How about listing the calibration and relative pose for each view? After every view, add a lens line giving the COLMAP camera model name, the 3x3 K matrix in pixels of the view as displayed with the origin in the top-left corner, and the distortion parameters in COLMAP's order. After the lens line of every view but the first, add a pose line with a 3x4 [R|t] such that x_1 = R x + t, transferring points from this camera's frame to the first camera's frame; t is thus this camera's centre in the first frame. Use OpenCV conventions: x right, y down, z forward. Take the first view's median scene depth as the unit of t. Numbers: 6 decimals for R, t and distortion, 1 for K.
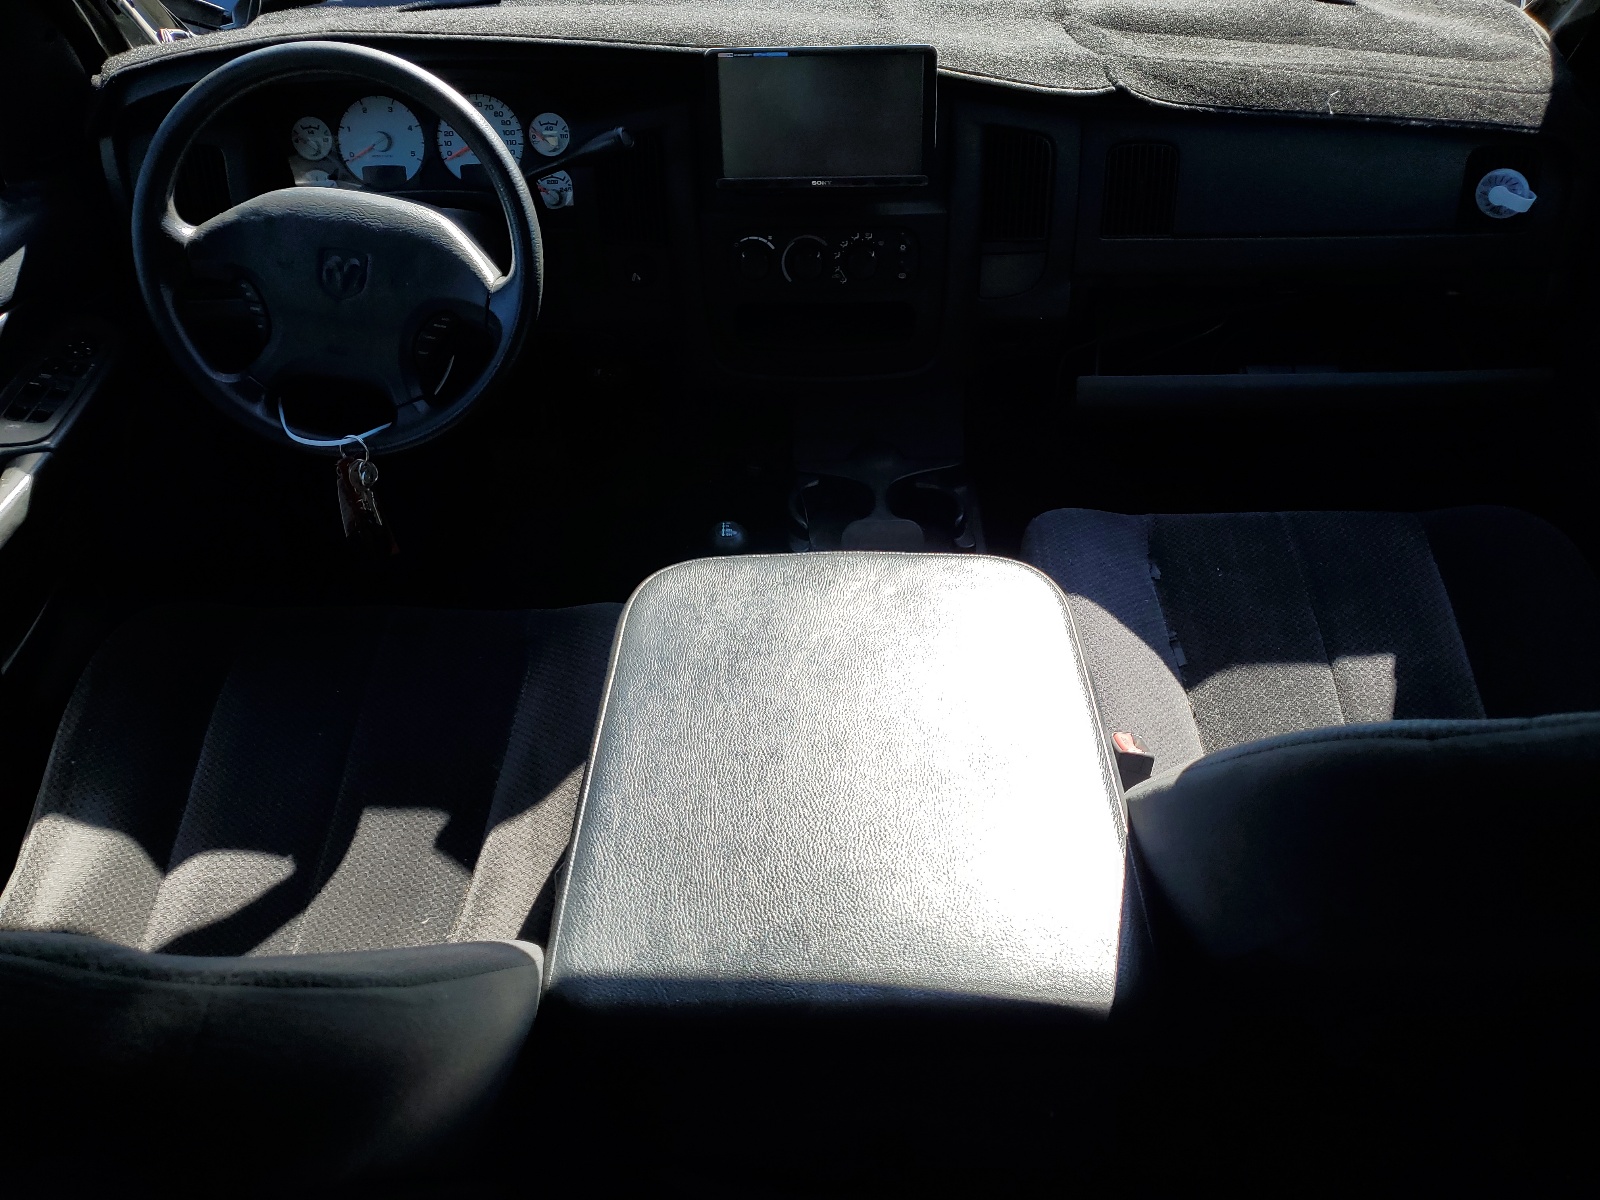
lens RADIAL K [[1225.7, 0, 799.2], [0, 1225.7, 597.1], [0, 0, 1]] dist [-0.006791, -0.002004]
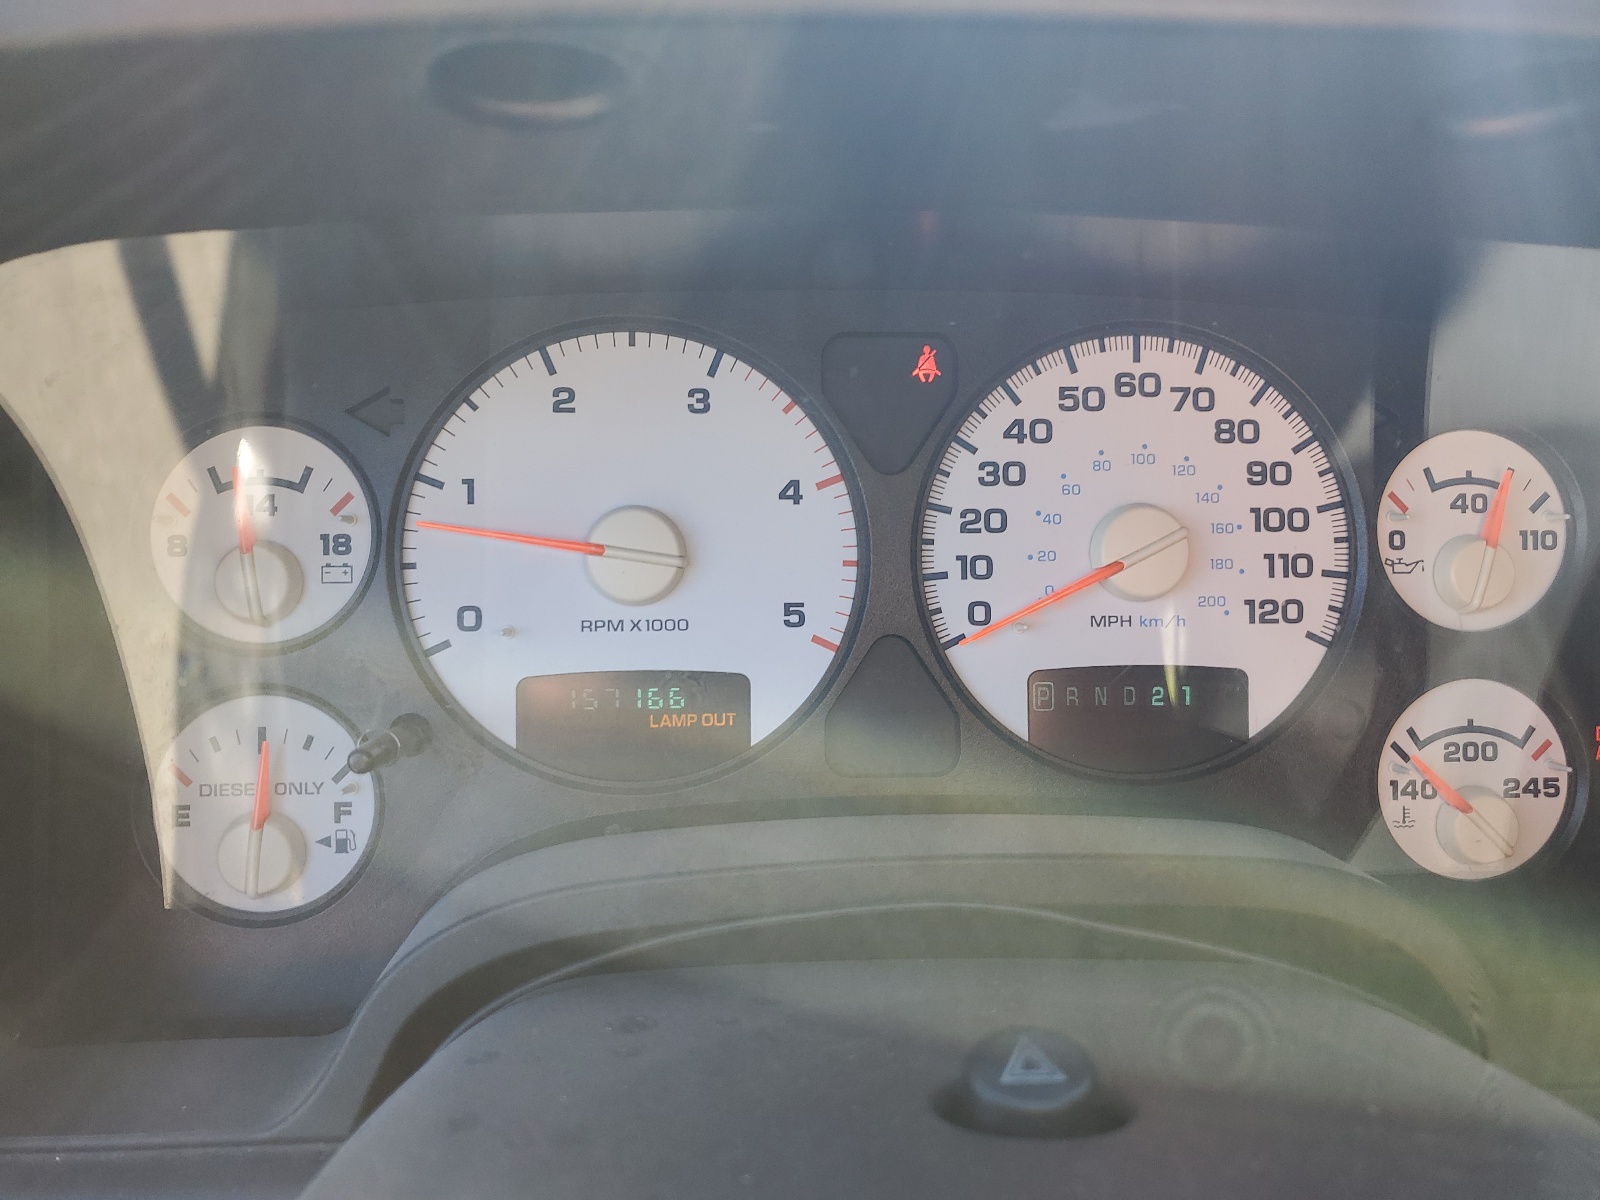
lens RADIAL K [[1225.7, 0, 800.9], [0, 1225.7, 599.7], [0, 0, 1]] dist [-0.006791, -0.002004]
pose [[0.908706, 0.003034, -0.417427, -0.228636], [-0.148608, 0.936813, -0.316697, -0.297422], [0.390090, 0.349817, 0.851738, 0.818087]]
